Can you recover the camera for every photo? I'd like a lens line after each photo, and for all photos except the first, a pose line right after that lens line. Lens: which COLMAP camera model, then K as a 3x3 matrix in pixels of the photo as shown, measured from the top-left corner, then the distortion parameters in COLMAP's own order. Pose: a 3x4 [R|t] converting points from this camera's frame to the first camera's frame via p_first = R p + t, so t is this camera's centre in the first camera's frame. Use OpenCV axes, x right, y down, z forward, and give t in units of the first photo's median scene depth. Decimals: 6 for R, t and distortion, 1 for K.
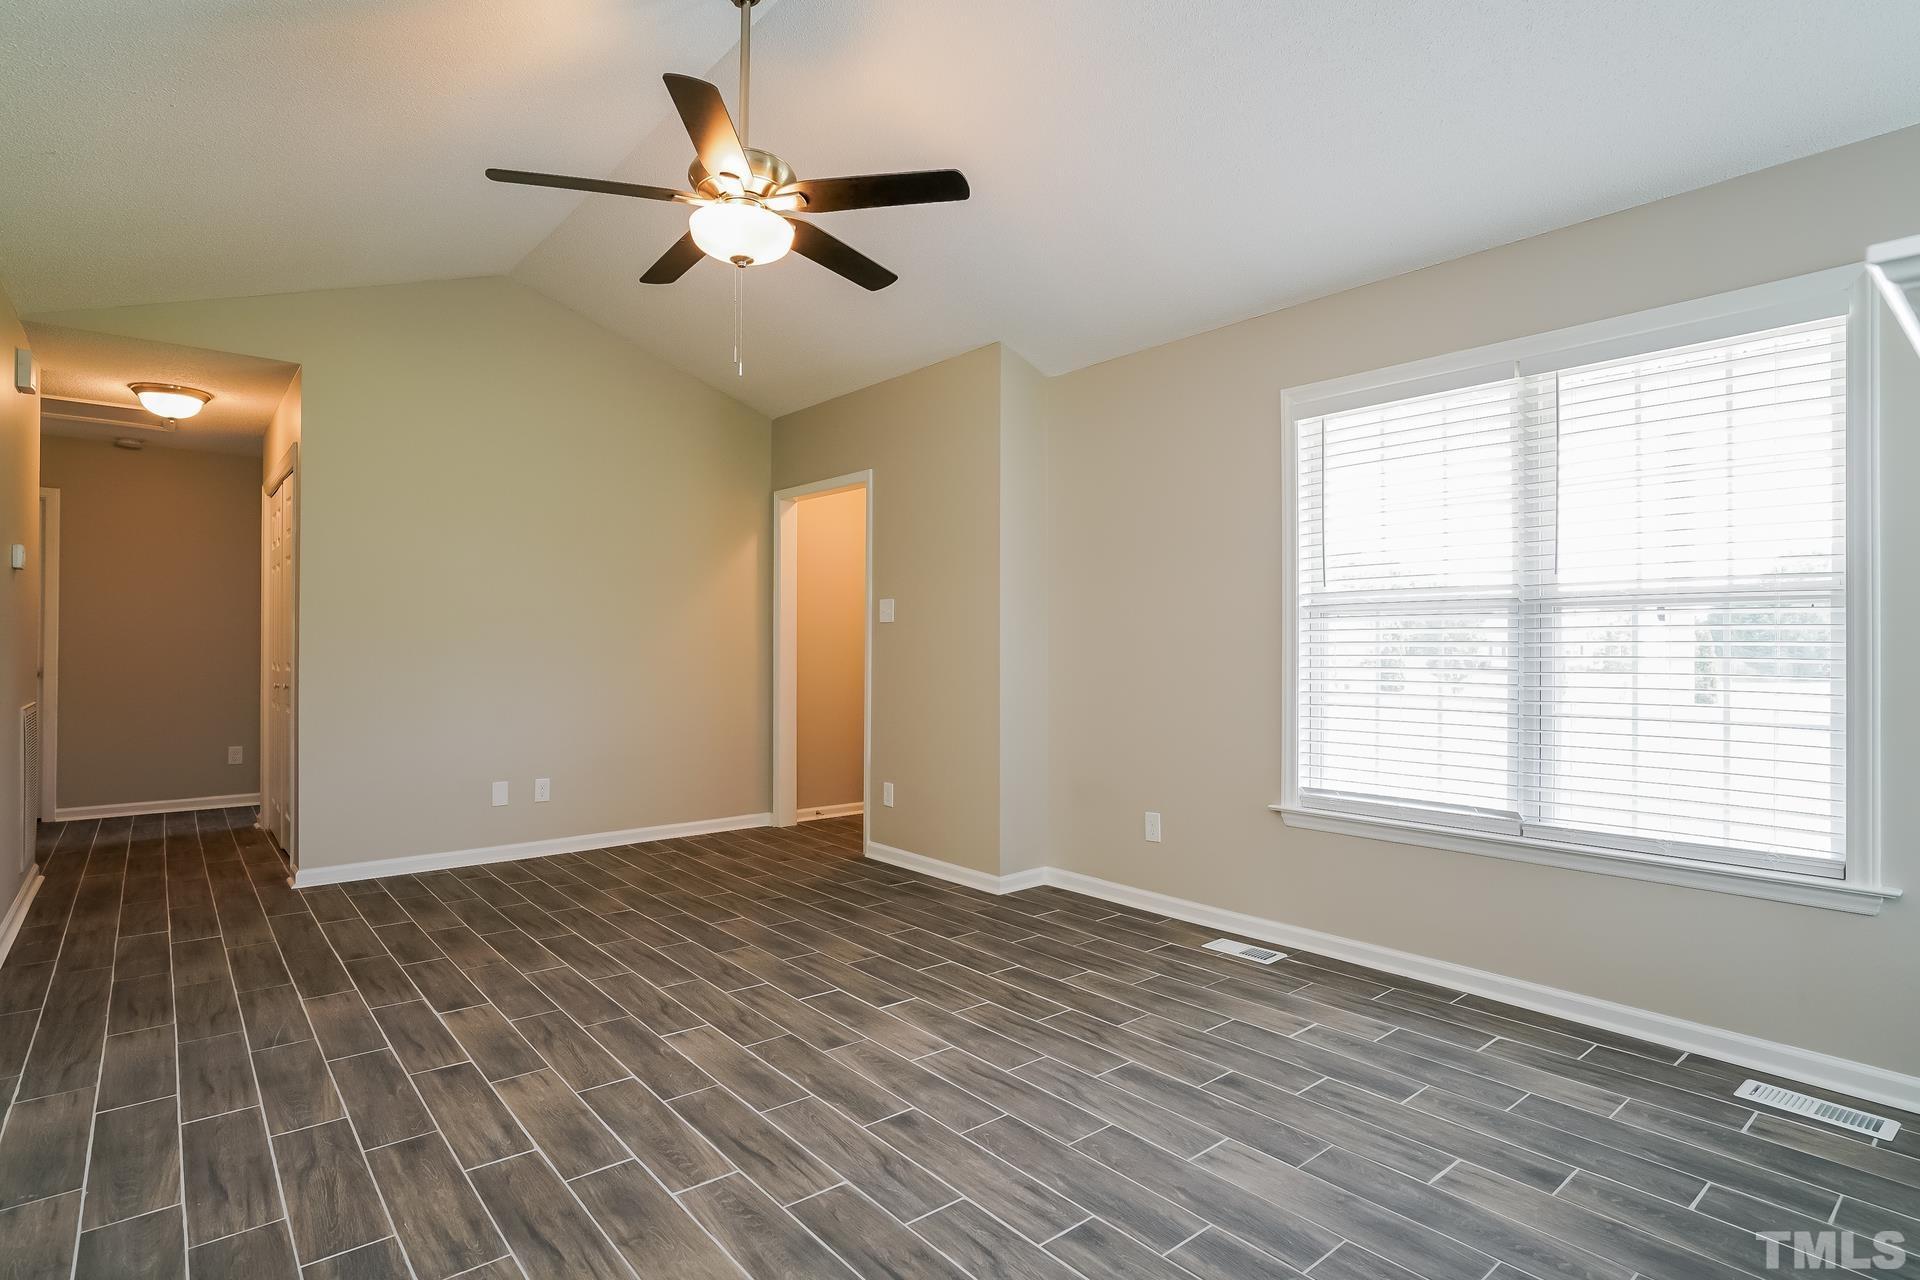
lens RADIAL K [[1003.3, 0, 941.7], [0, 1003.3, 624.9], [0, 0, 1]] dist [0.014533, 0.003392]
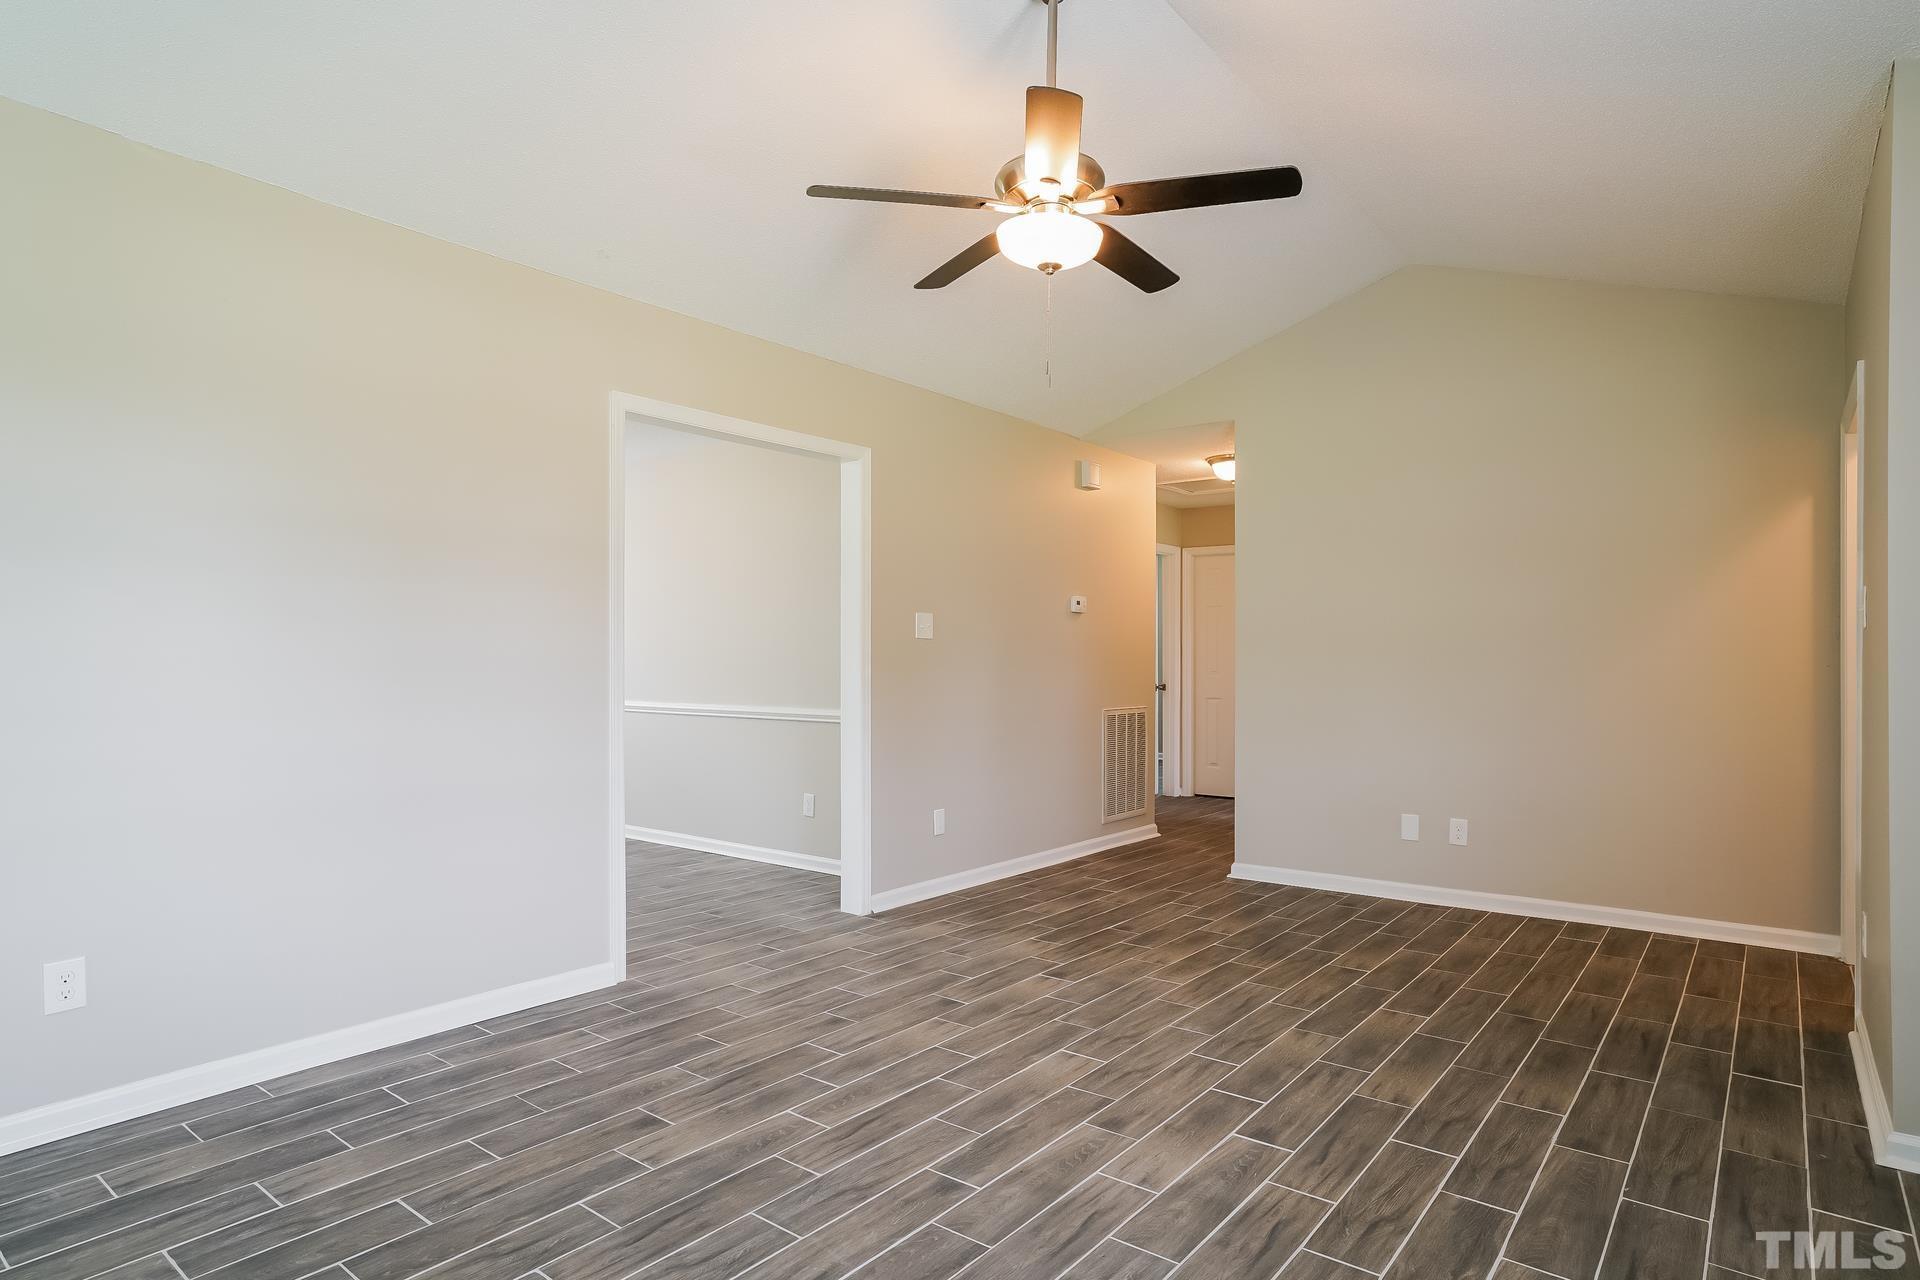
lens RADIAL K [[1003.3, 0, 942.6], [0, 1003.3, 646.4], [0, 0, 1]] dist [0.014533, 0.003392]
pose [[0.203805, -0.031156, -0.978516, 0.747718], [0.030432, 0.999212, -0.025476, 0.007980], [0.978538, -0.024585, 0.204593, 0.674994]]
